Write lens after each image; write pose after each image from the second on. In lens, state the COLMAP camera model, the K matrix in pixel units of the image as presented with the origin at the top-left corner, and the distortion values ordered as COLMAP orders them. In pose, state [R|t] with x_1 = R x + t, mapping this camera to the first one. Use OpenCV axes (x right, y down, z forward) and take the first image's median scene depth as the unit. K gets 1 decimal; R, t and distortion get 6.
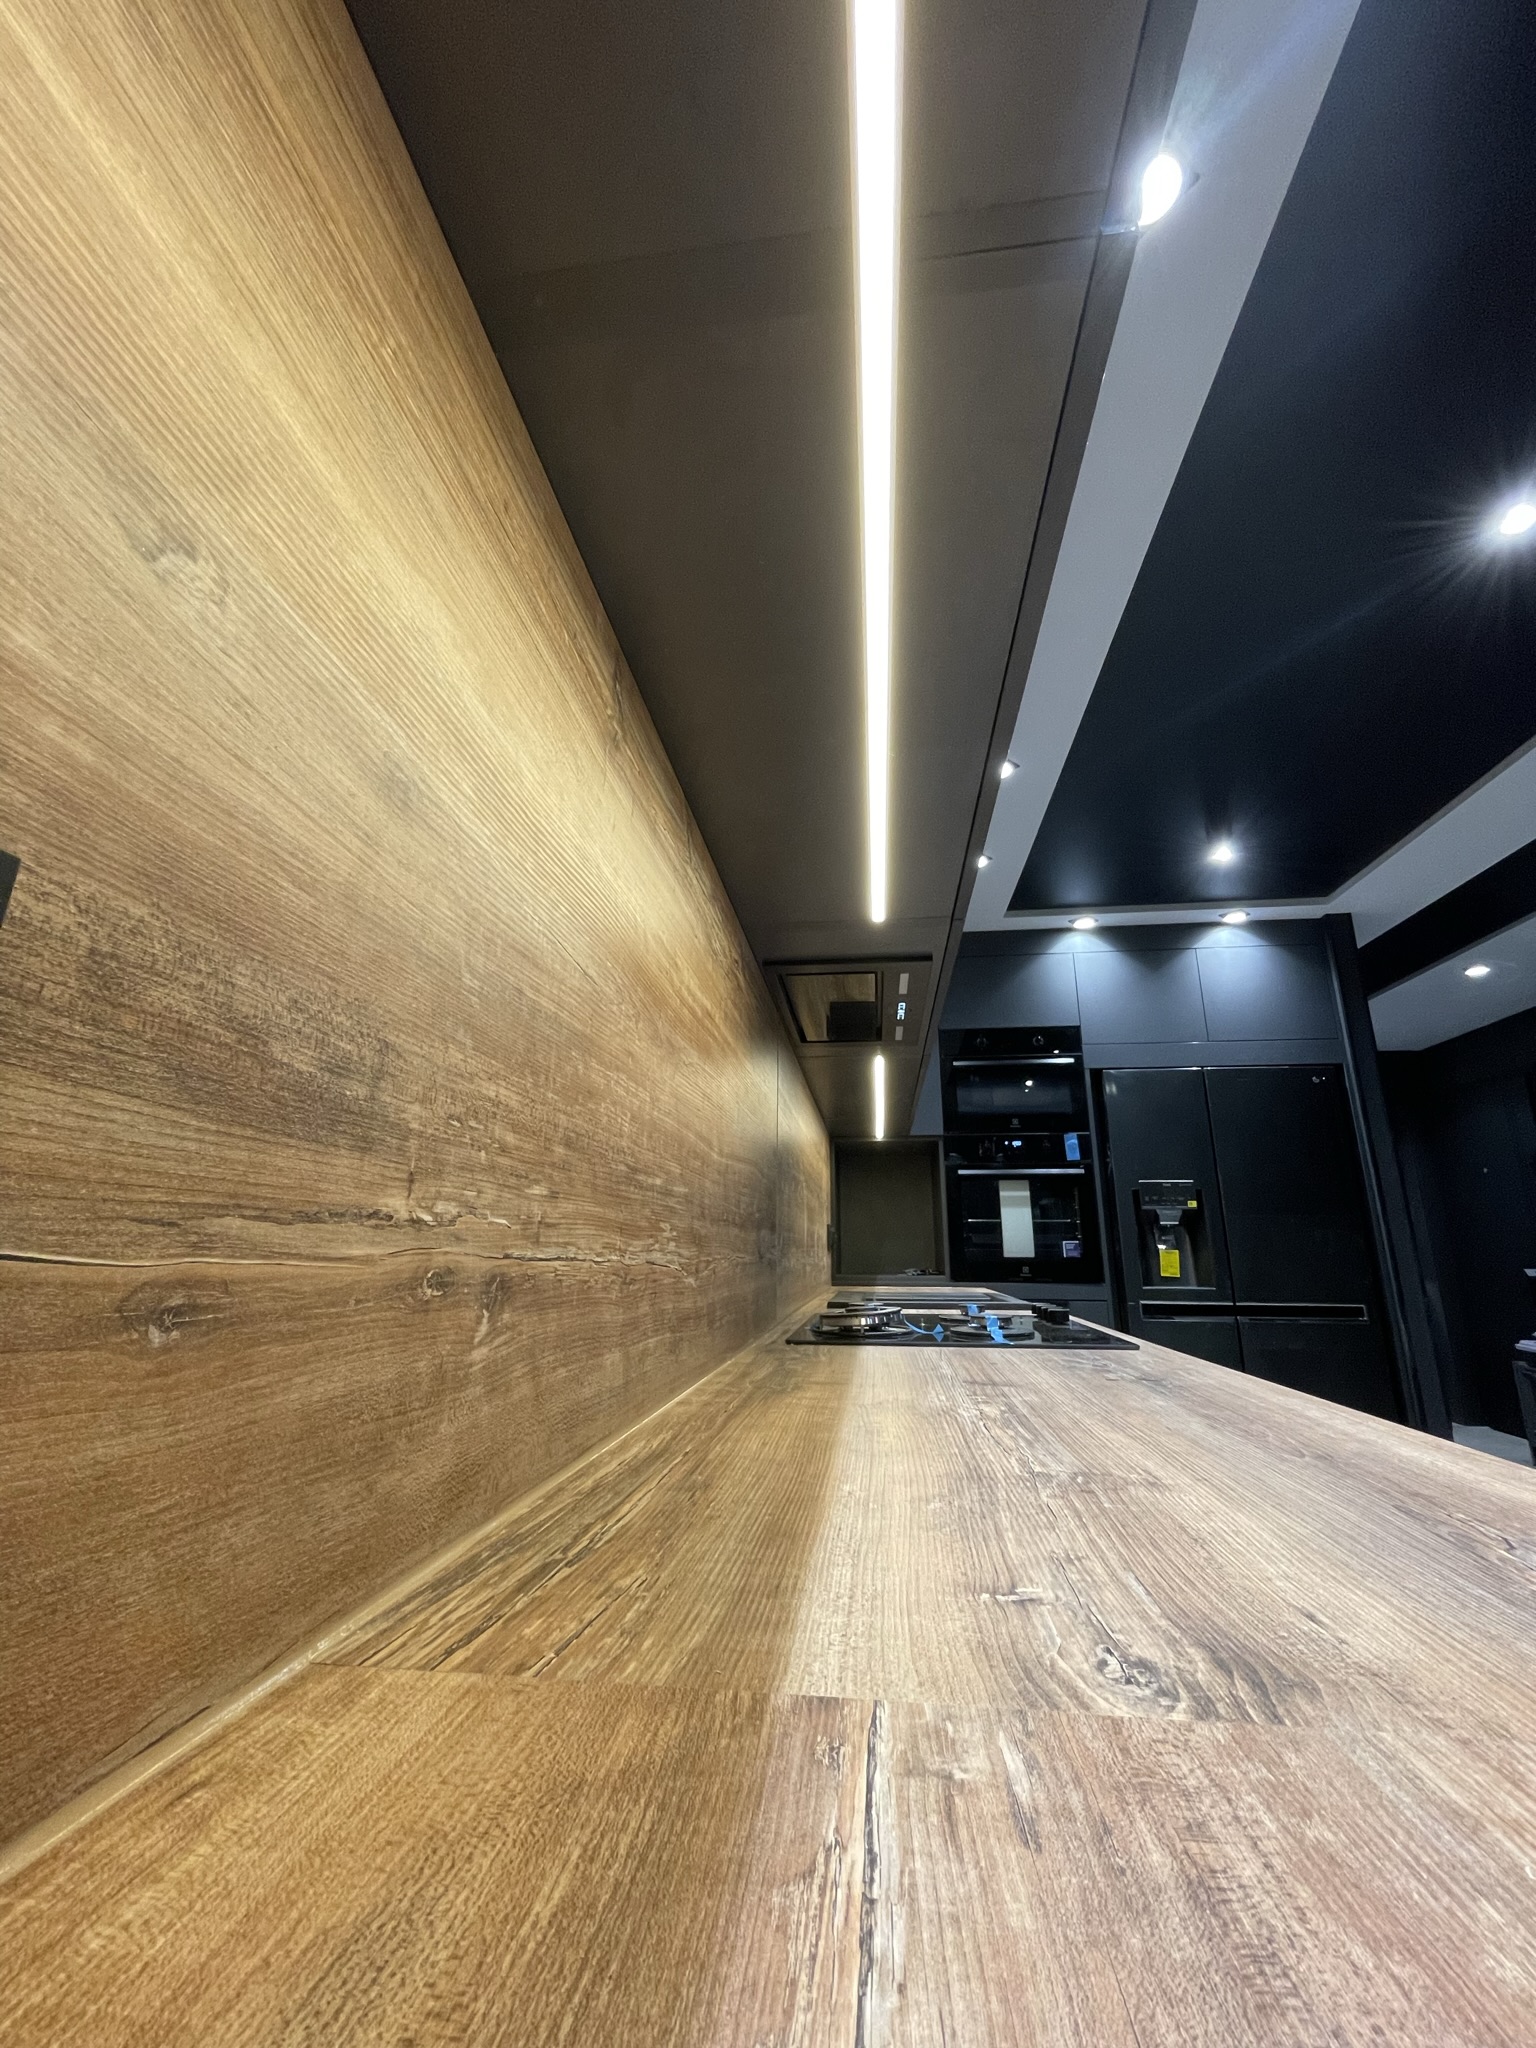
lens RADIAL K [[832.4, 0, 770.7], [0, 832.4, 1020.5], [0, 0, 1]] dist [-0.001474, -0.001285]
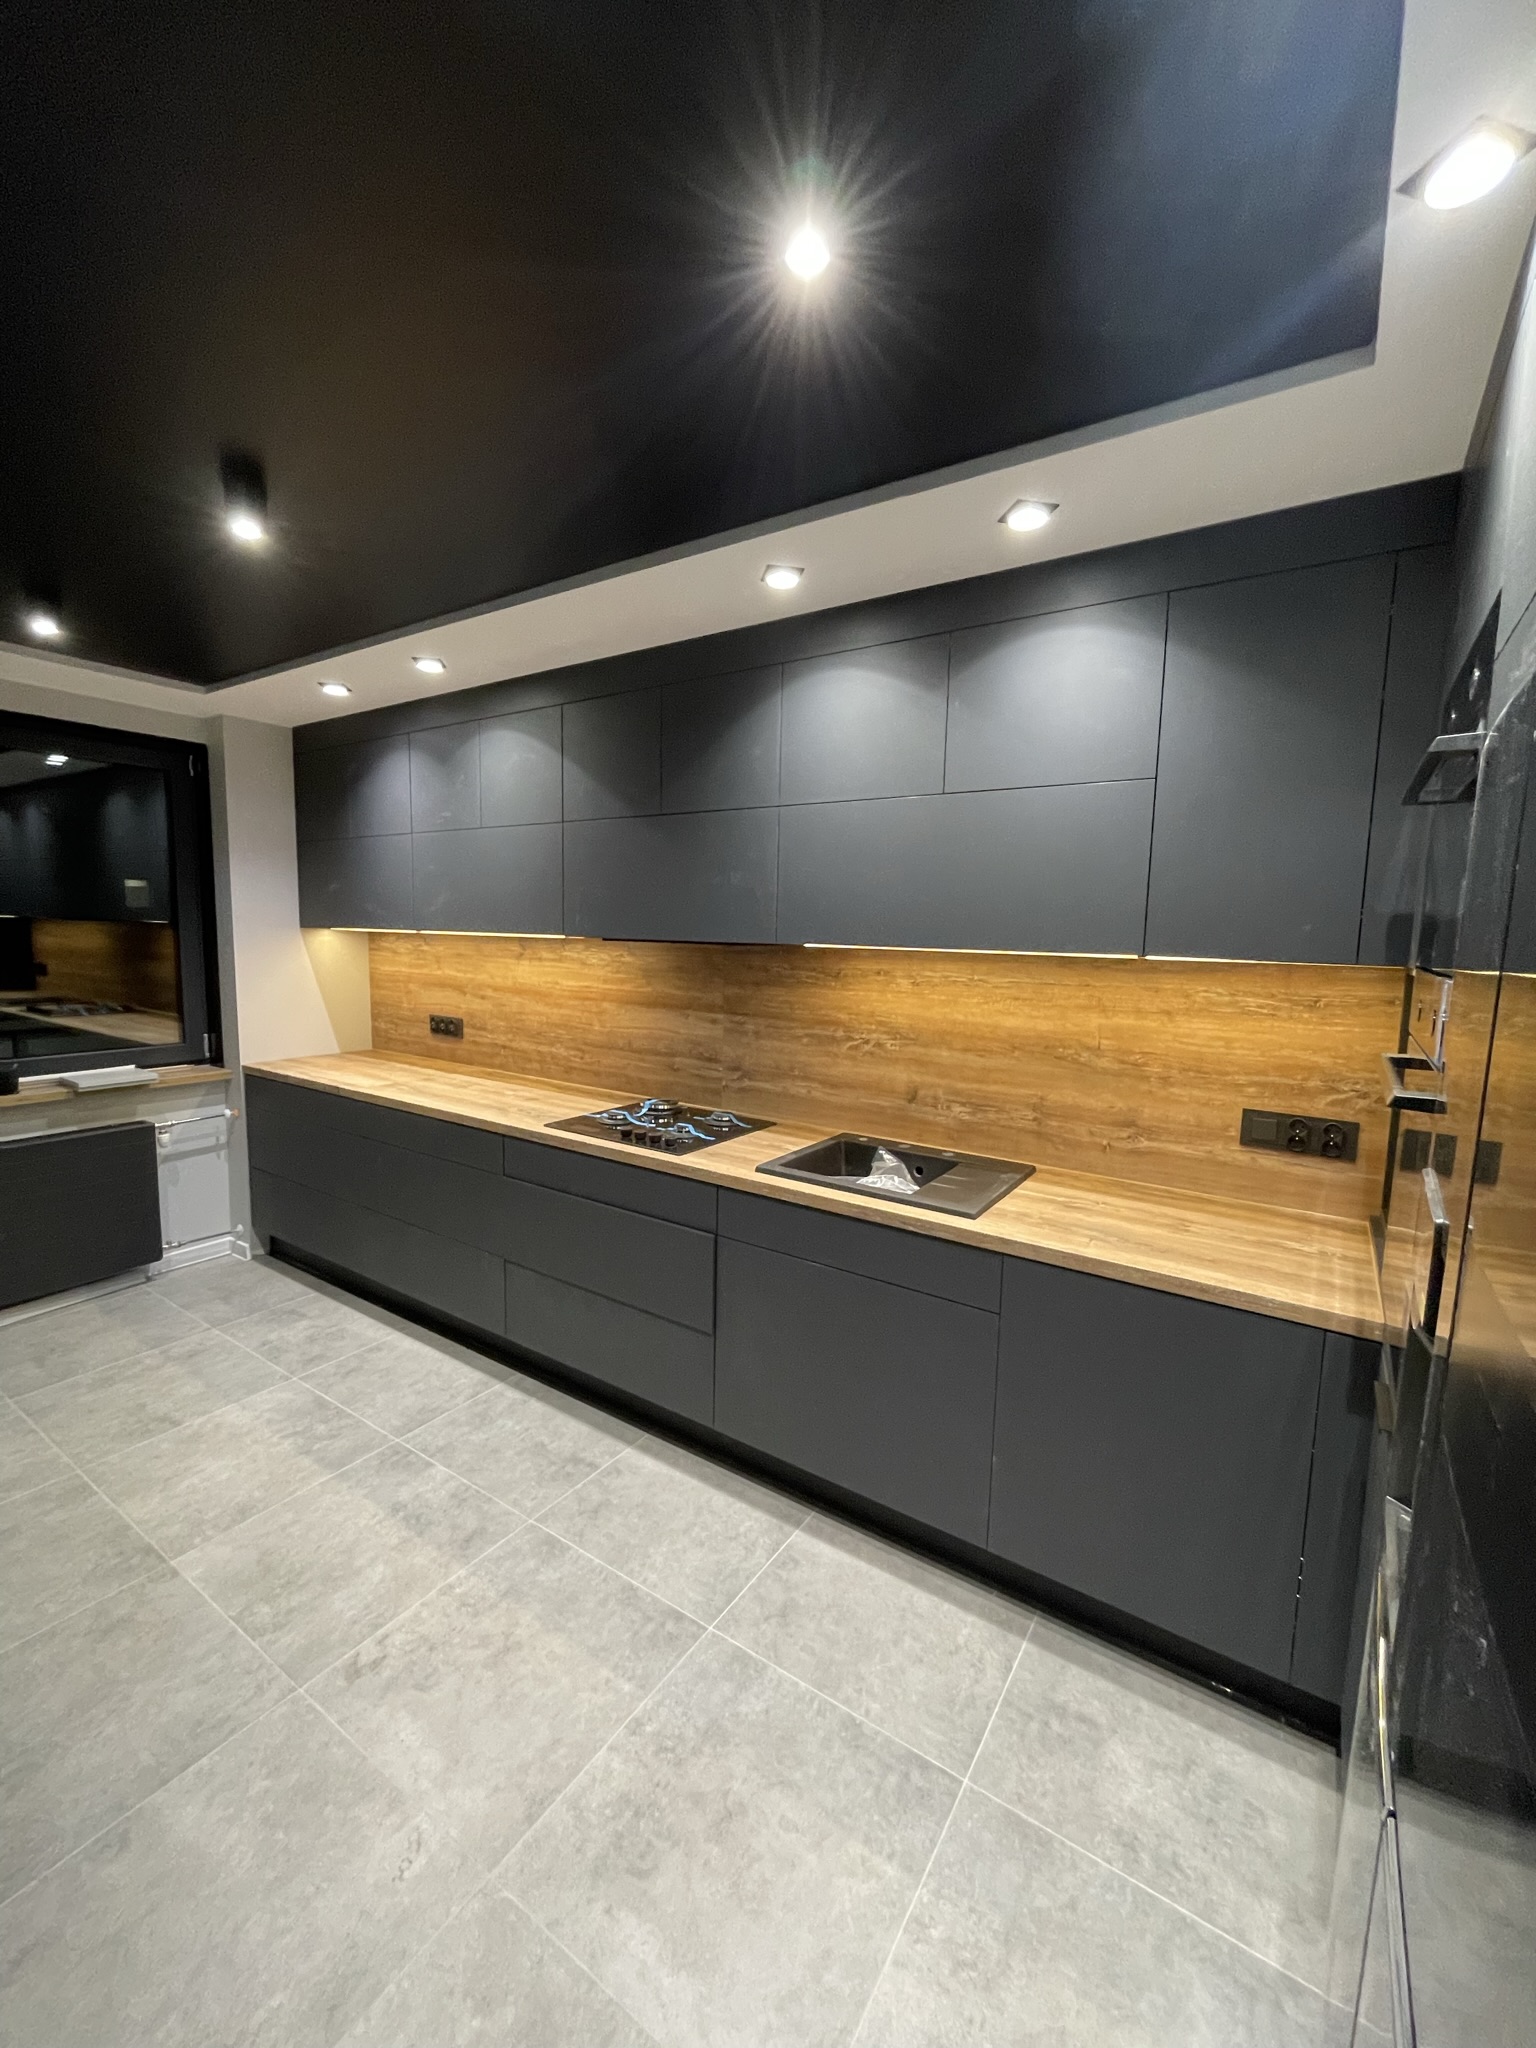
lens RADIAL K [[832.4, 0, 770.7], [0, 832.4, 1020.5], [0, 0, 1]] dist [-0.001474, -0.001285]
pose [[-0.447042, 0.085322, -0.890434, 0.763544], [0.216998, 0.976050, -0.015418, 0.099928], [0.867793, -0.200114, -0.454851, 0.927325]]
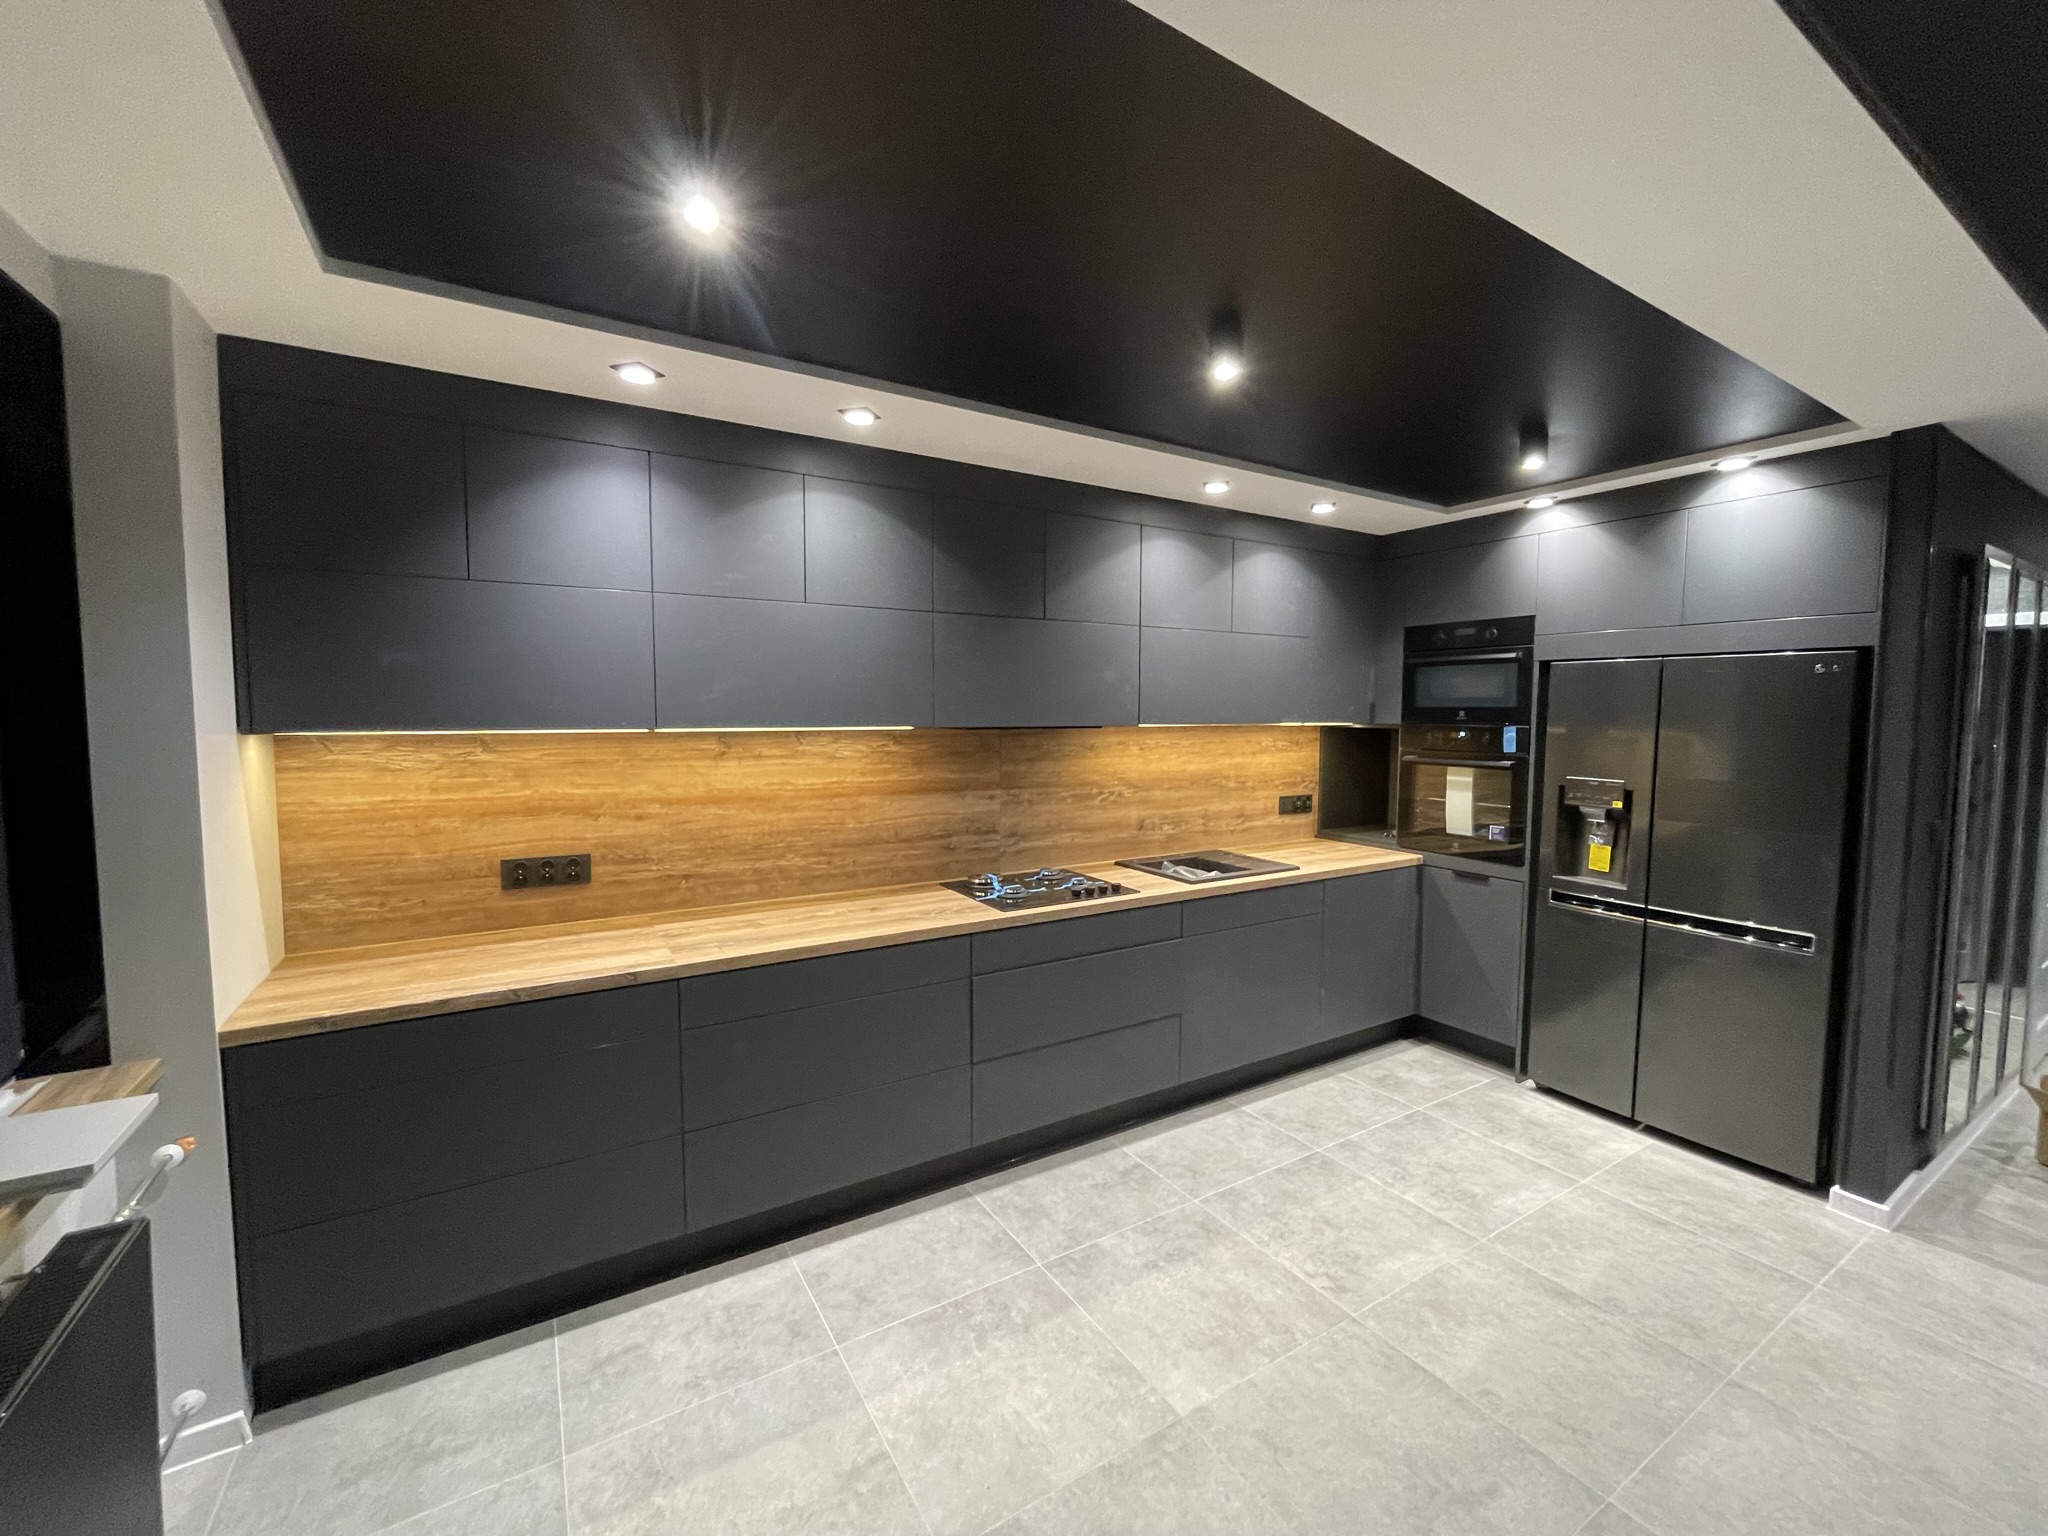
lens RADIAL K [[832.4, 0, 1019.7], [0, 832.4, 767.1], [0, 0, 1]] dist [-0.001474, -0.001285]
pose [[0.618185, 0.050903, -0.784382, 0.801437], [0.211141, 0.950472, 0.228086, -0.179636], [0.757144, -0.306614, 0.576820, -0.064702]]
